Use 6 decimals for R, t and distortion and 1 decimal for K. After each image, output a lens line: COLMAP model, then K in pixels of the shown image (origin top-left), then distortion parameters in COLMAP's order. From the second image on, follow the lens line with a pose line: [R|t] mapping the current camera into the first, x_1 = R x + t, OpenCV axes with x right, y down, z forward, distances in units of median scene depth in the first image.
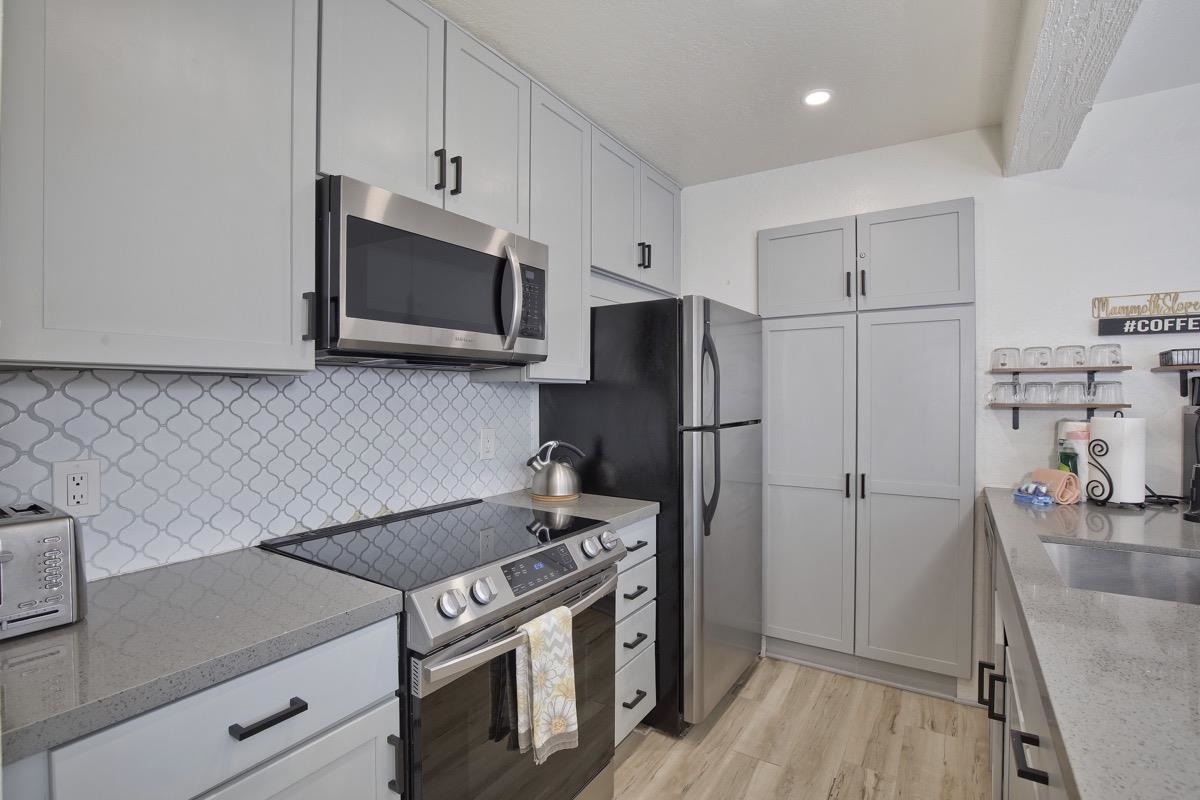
lens RADIAL K [[562.6, 0, 606.3], [0, 562.6, 400.9], [0, 0, 1]] dist [-0.026935, 0.001170]
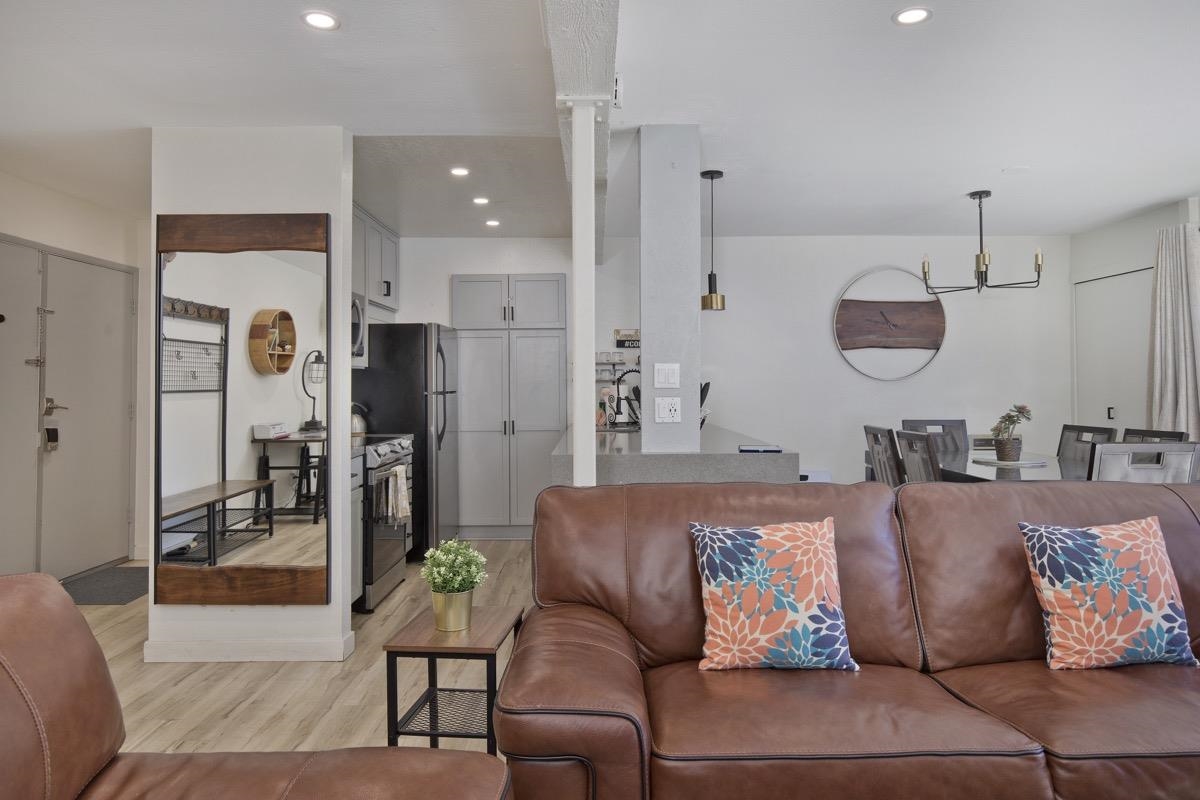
lens RADIAL K [[774.9, 0, 599.6], [0, 774.9, 382.1], [0, 0, 1]] dist [0.020094, -0.002358]
pose [[0.844042, -0.002940, 0.536269, -0.794745], [0.010555, 0.999882, -0.011131, 0.049143], [-0.536173, 0.015056, 0.843974, -1.549464]]
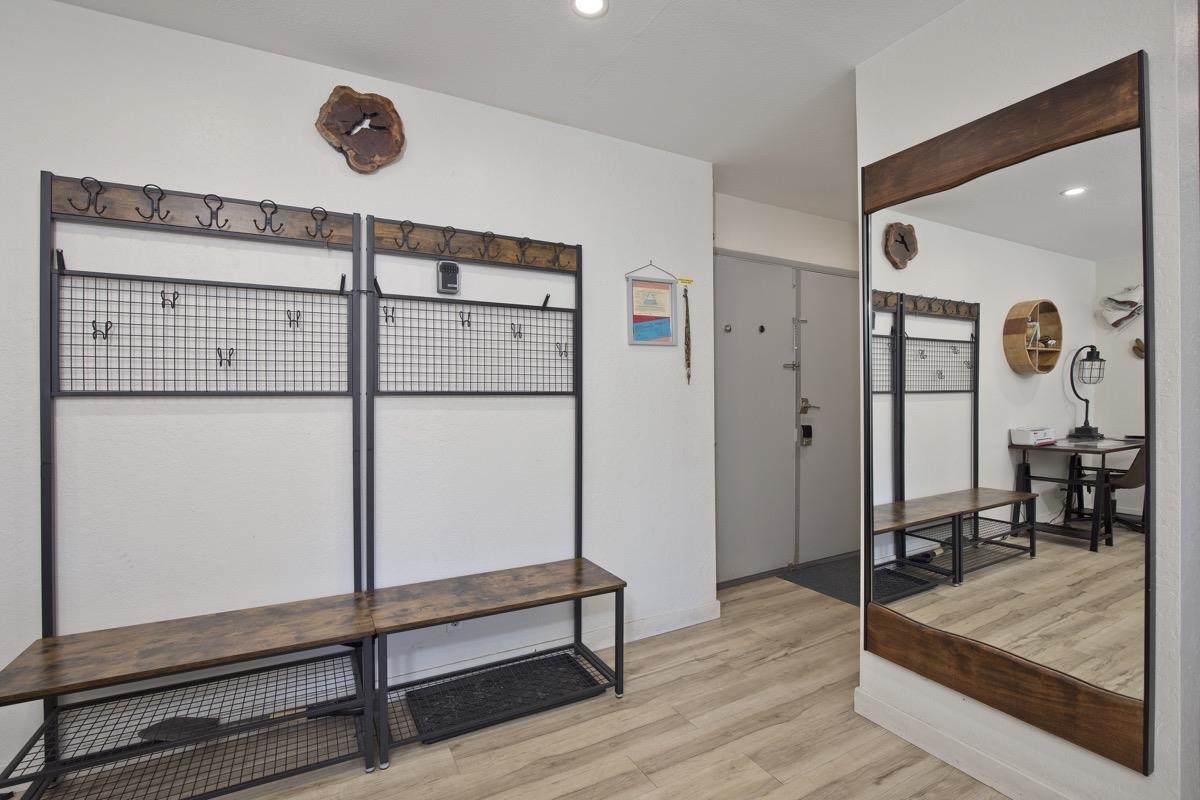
lens RADIAL K [[542.2, 0, 601.2], [0, 542.2, 402.3], [0, 0, 1]] dist [-0.023952, 0.000838]
pose [[0.870290, -0.010357, -0.492431, -0.635116], [0.008343, 0.999945, -0.006287, 0.071943], [0.492469, 0.001363, 0.870329, -0.629548]]
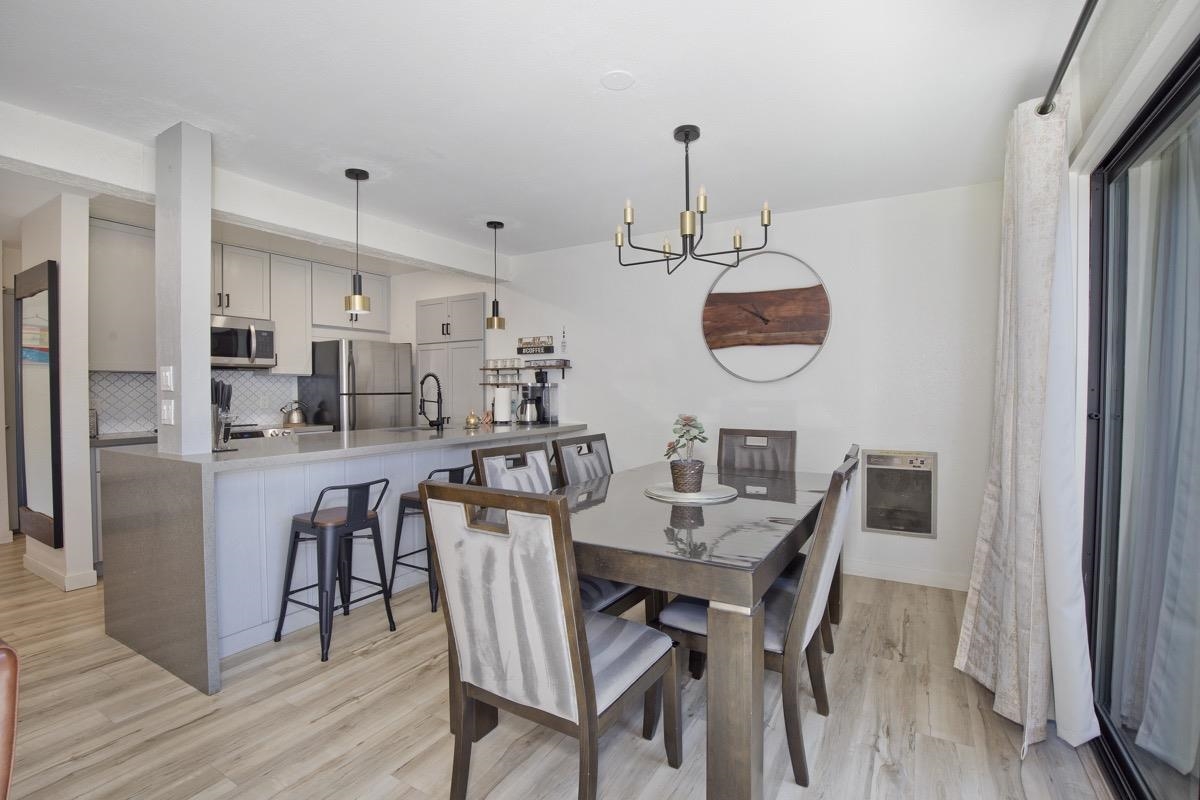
lens RADIAL K [[552.8, 0, 601.6], [0, 552.8, 403.4], [0, 0, 1]] dist [-0.022870, 0.000127]
pose [[0.999572, -0.005852, 0.028674, 1.233796], [0.005415, 0.999869, 0.015280, 0.060440], [-0.028760, -0.015118, 0.999472, -1.447532]]
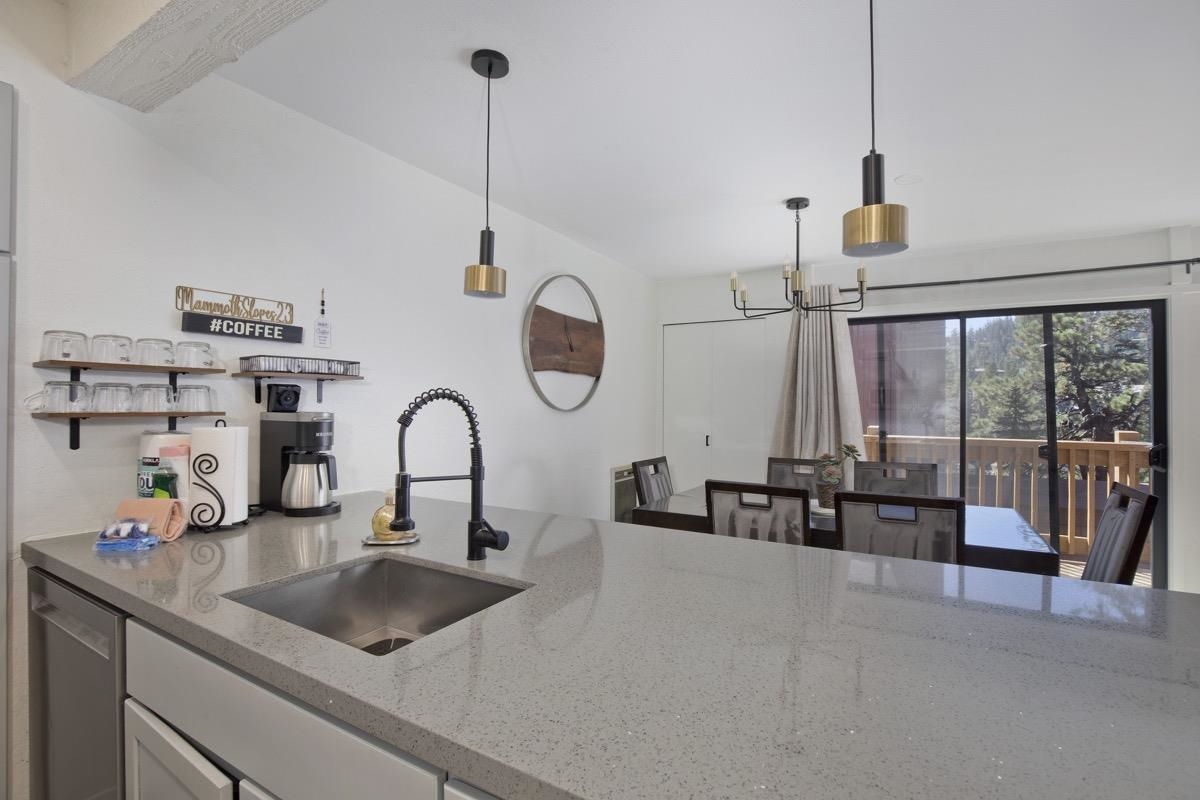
lens RADIAL K [[542.2, 0, 601.2], [0, 542.2, 402.3], [0, 0, 1]] dist [-0.023952, 0.000838]
pose [[-0.035231, 0.003148, 0.999374, 0.051678], [0.002634, 0.999992, -0.003057, -0.004697], [-0.999376, 0.002524, -0.035239, 0.400772]]
